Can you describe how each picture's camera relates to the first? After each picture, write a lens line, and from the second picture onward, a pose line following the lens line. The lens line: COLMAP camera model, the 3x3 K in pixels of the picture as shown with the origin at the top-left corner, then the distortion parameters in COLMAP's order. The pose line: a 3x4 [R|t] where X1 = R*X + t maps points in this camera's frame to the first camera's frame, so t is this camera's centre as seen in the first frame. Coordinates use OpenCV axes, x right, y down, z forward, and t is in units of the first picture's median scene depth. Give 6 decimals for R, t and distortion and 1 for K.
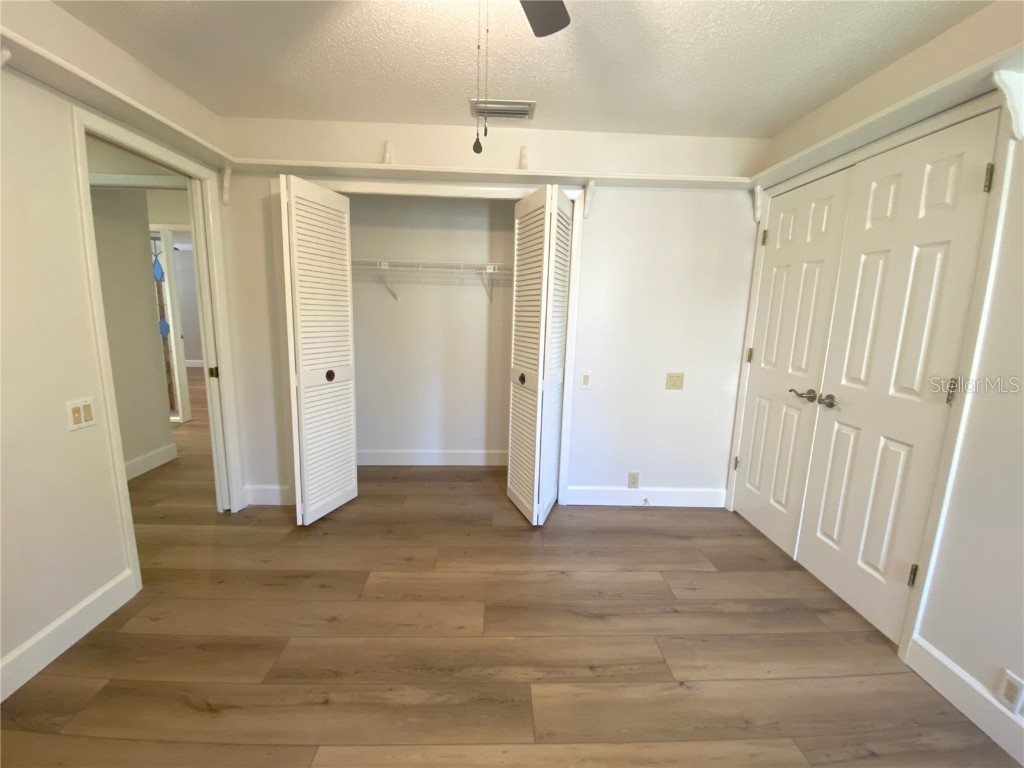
lens RADIAL K [[420.5, 0, 510.8], [0, 420.5, 382.9], [0, 0, 1]] dist [0.038219, -0.028958]
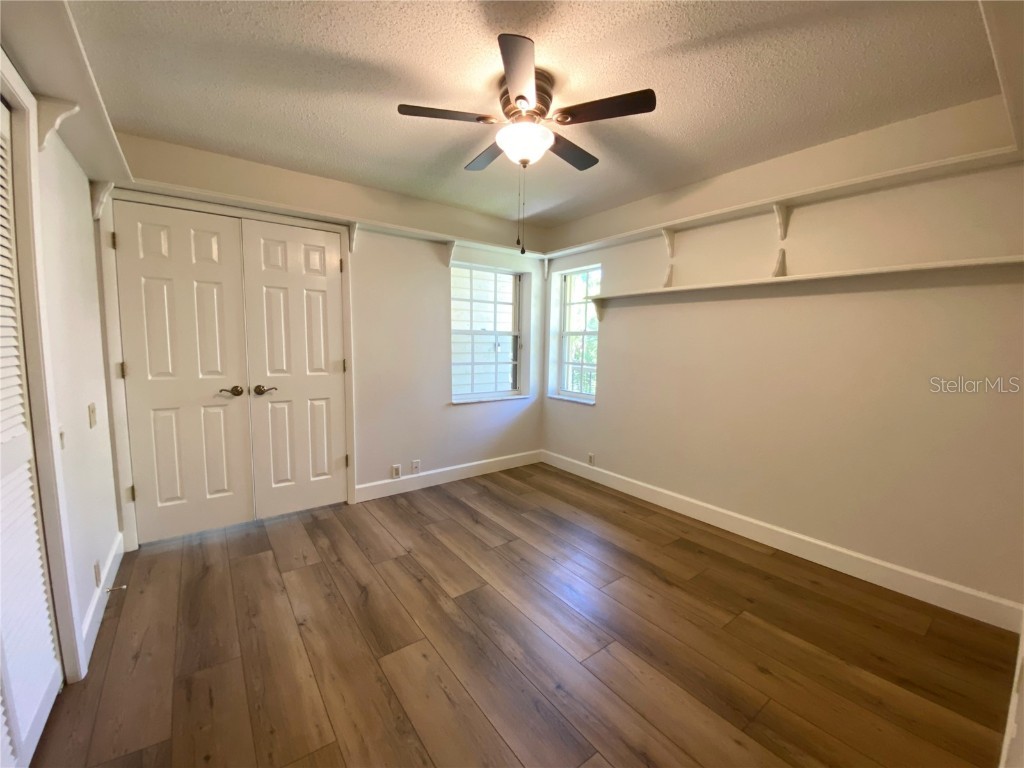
lens RADIAL K [[420.5, 0, 510.8], [0, 420.5, 382.9], [0, 0, 1]] dist [0.038219, -0.028958]
pose [[-0.569805, -0.112179, 0.814087, -0.904894], [0.112284, 0.970720, 0.212354, -0.197287], [-0.814073, 0.212410, -0.540526, 1.184578]]
